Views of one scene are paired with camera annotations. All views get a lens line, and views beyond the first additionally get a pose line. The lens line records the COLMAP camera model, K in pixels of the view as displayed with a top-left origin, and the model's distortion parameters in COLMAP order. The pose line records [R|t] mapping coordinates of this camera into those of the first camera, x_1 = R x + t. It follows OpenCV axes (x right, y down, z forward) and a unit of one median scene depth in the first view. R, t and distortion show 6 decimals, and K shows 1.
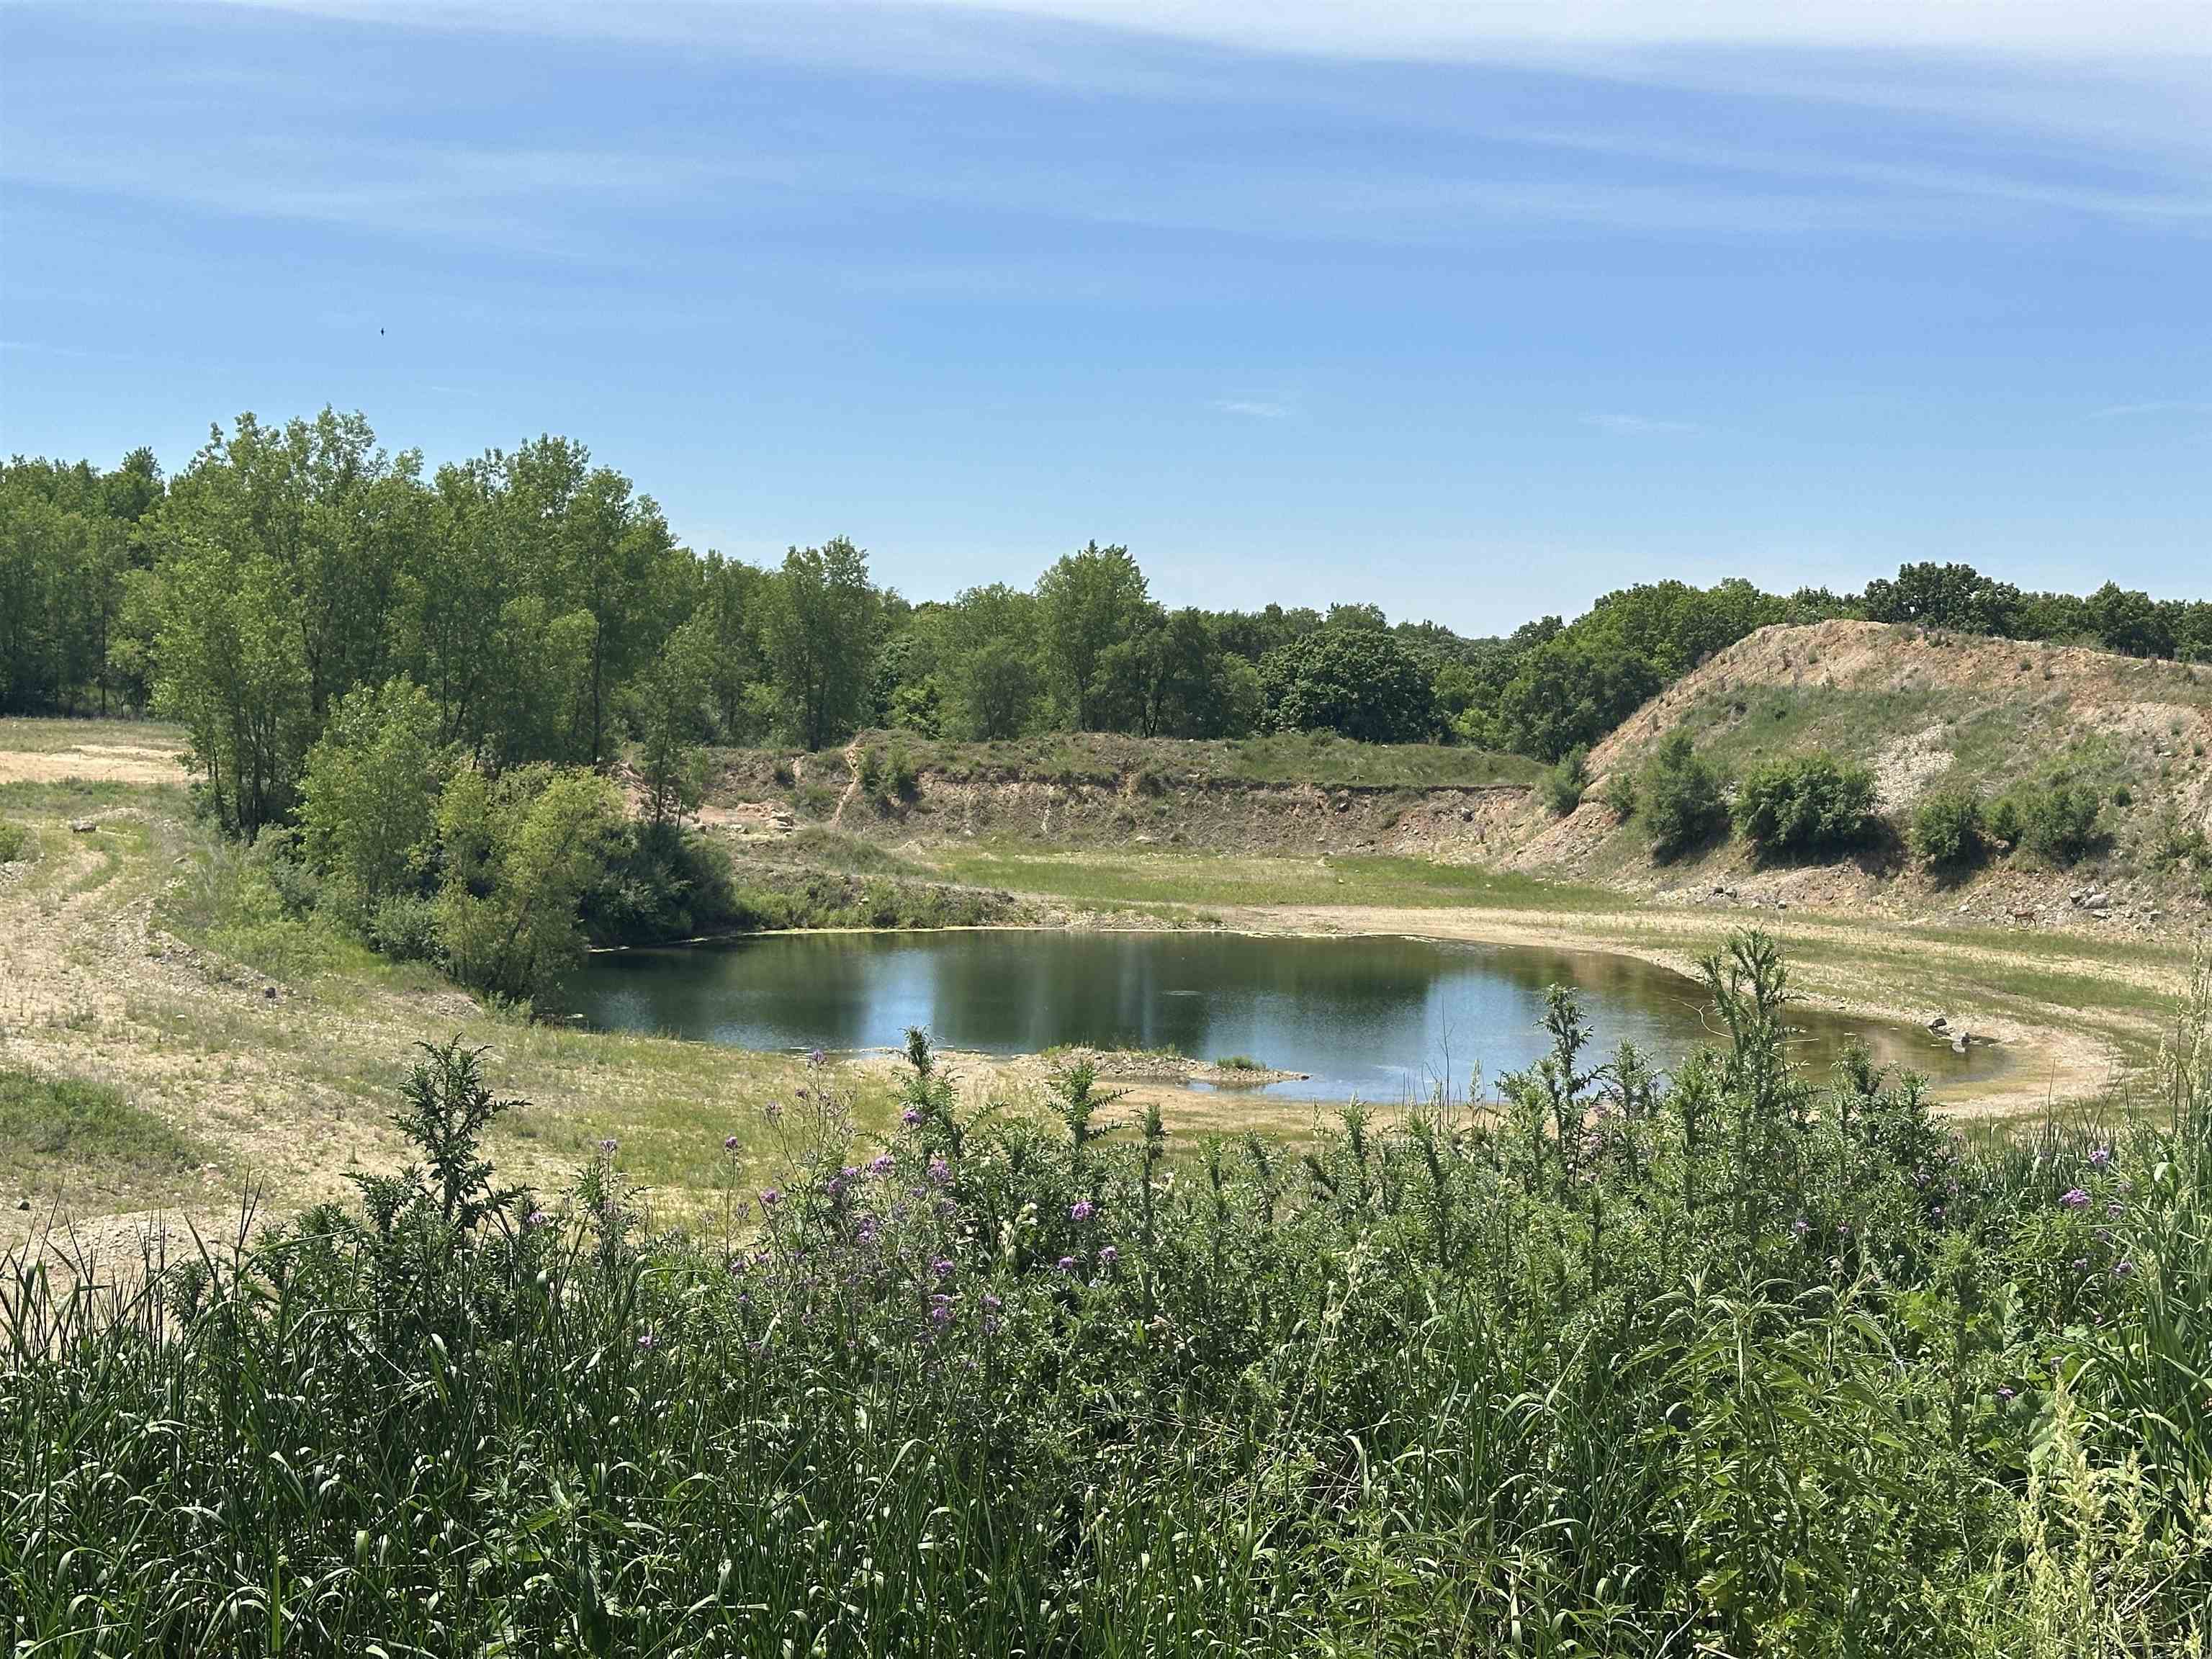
lens RADIAL K [[3148.3, 0, 1107.0], [0, 3148.3, 833.4], [0, 0, 1]] dist [0.233117, 0.000000]
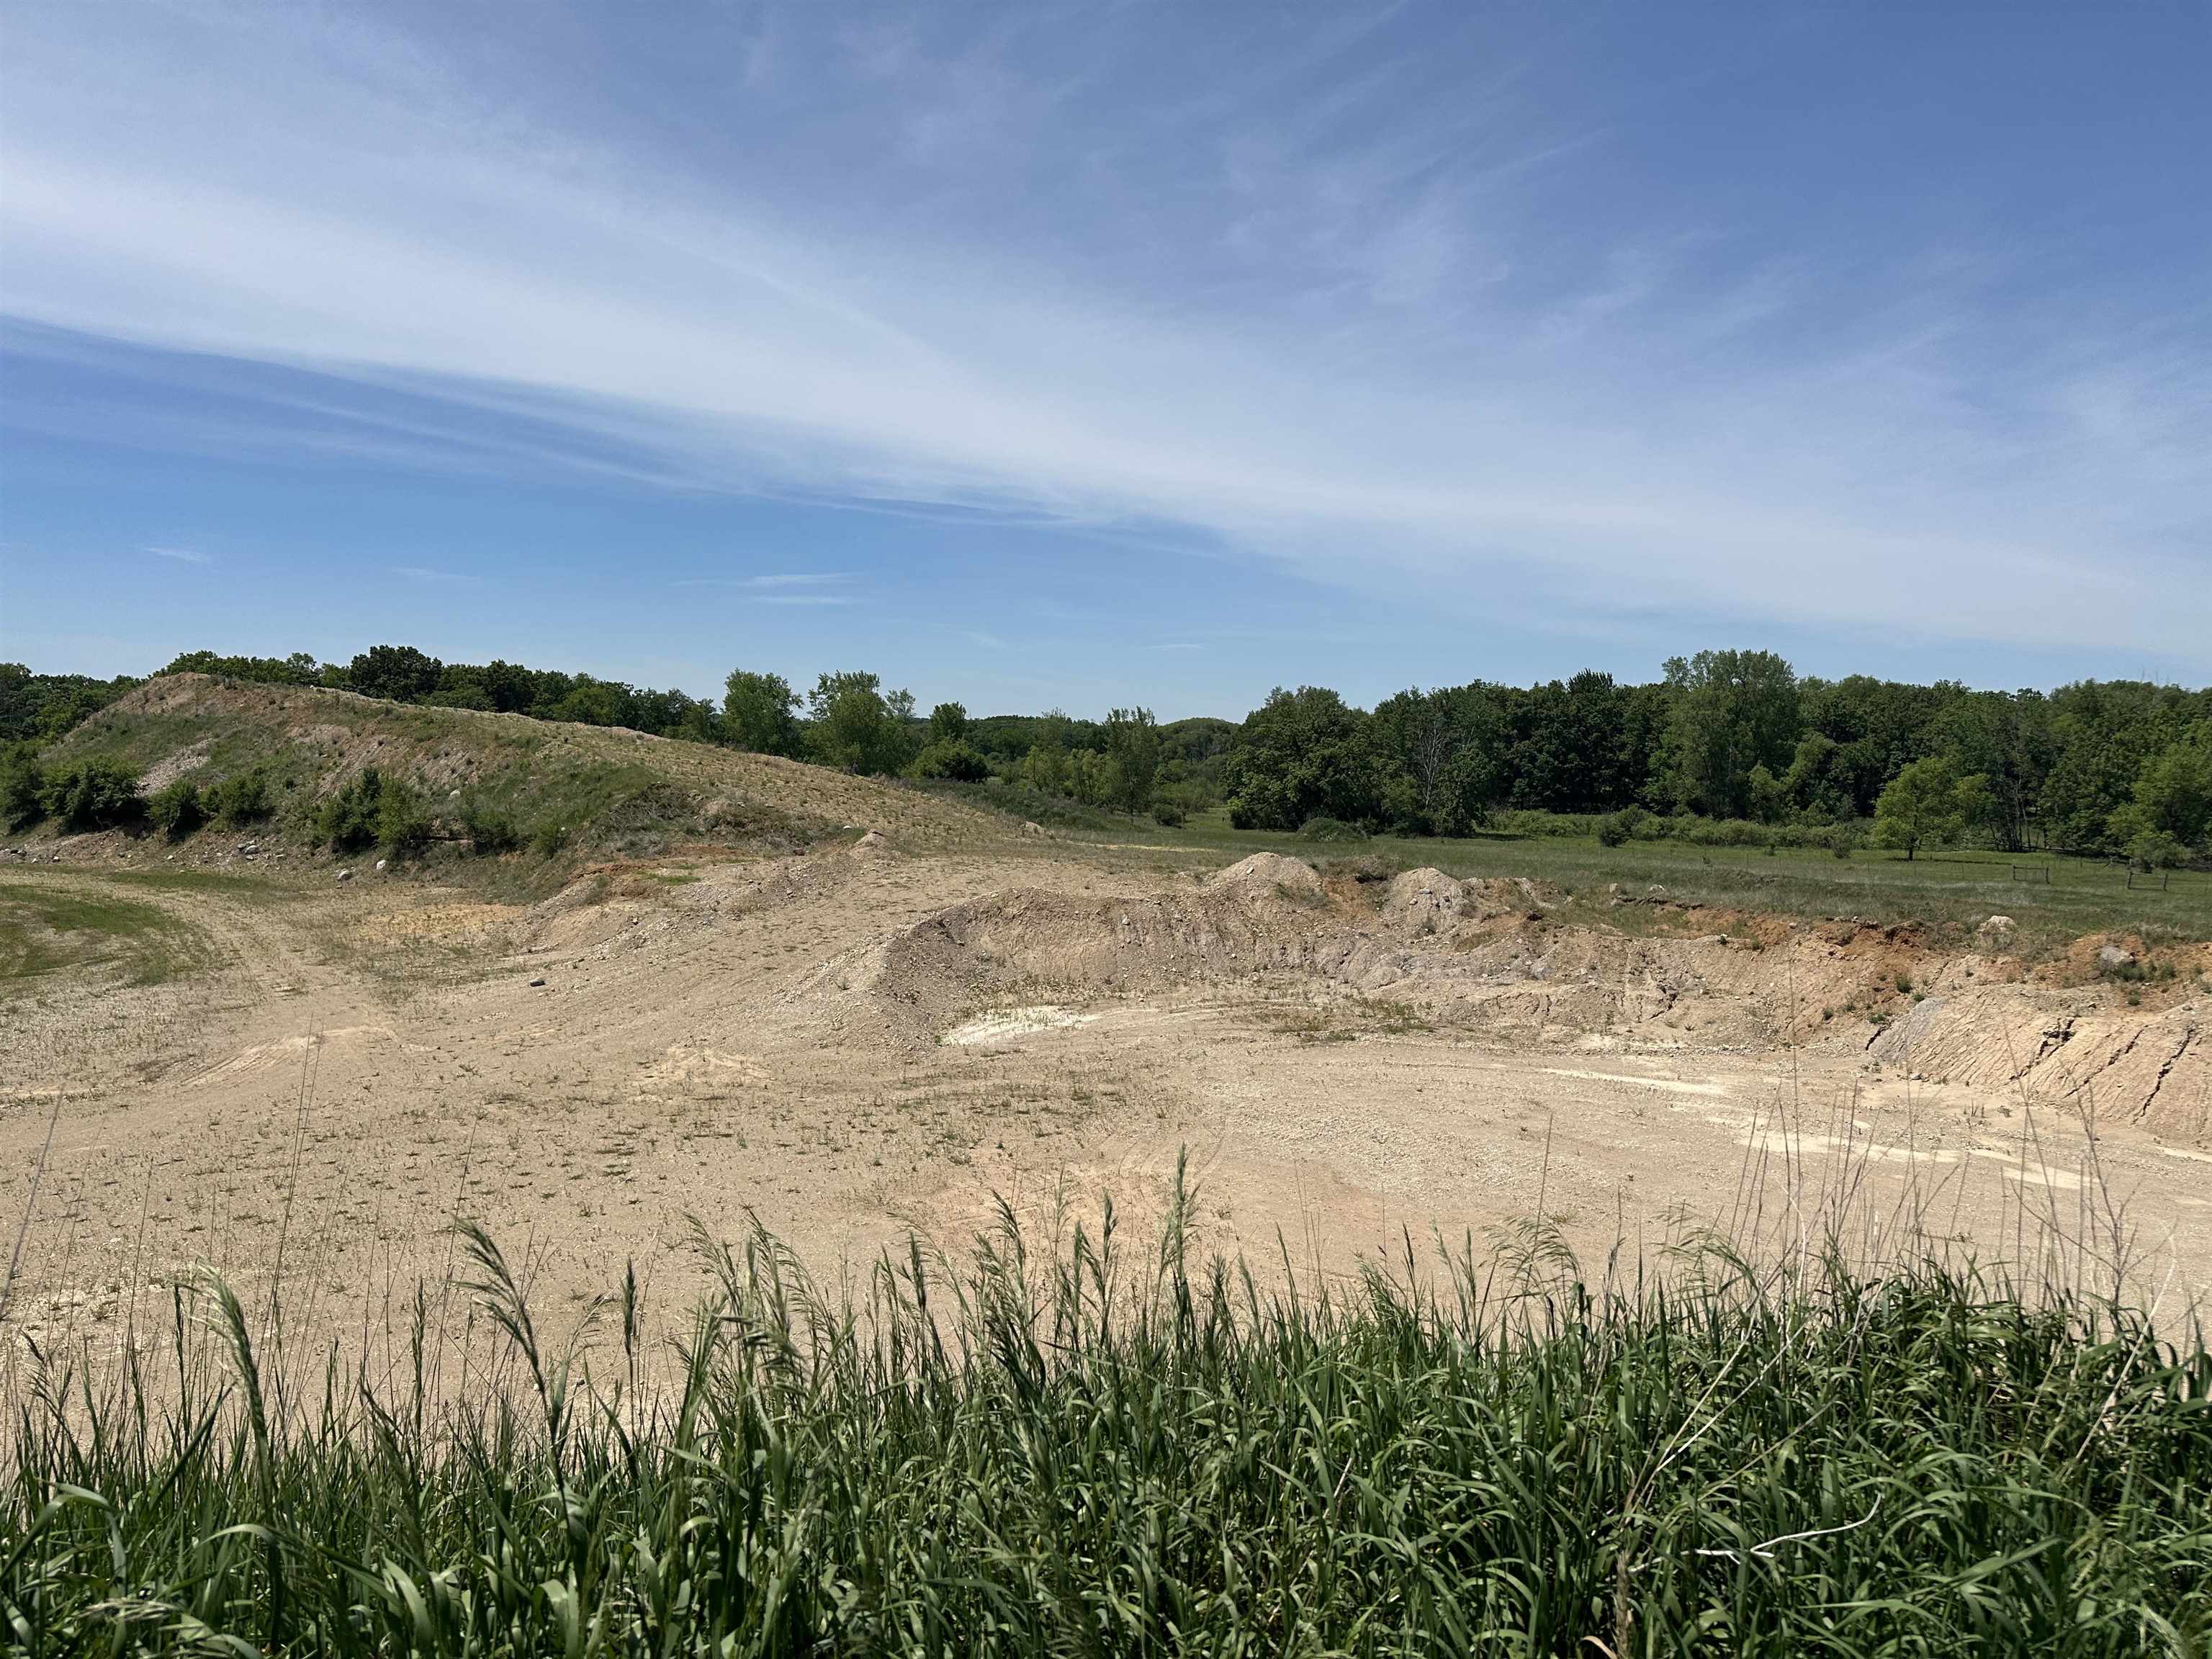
lens RADIAL K [[1536.7, 0, 1104.3], [0, 1536.7, 825.1], [0, 0, 1]] dist [0.003386, -0.008735]
pose [[0.867084, -0.039386, 0.496603, 0.271468], [0.027663, 0.999138, 0.030942, -0.002521], [-0.497394, -0.013092, 0.867426, 0.122918]]
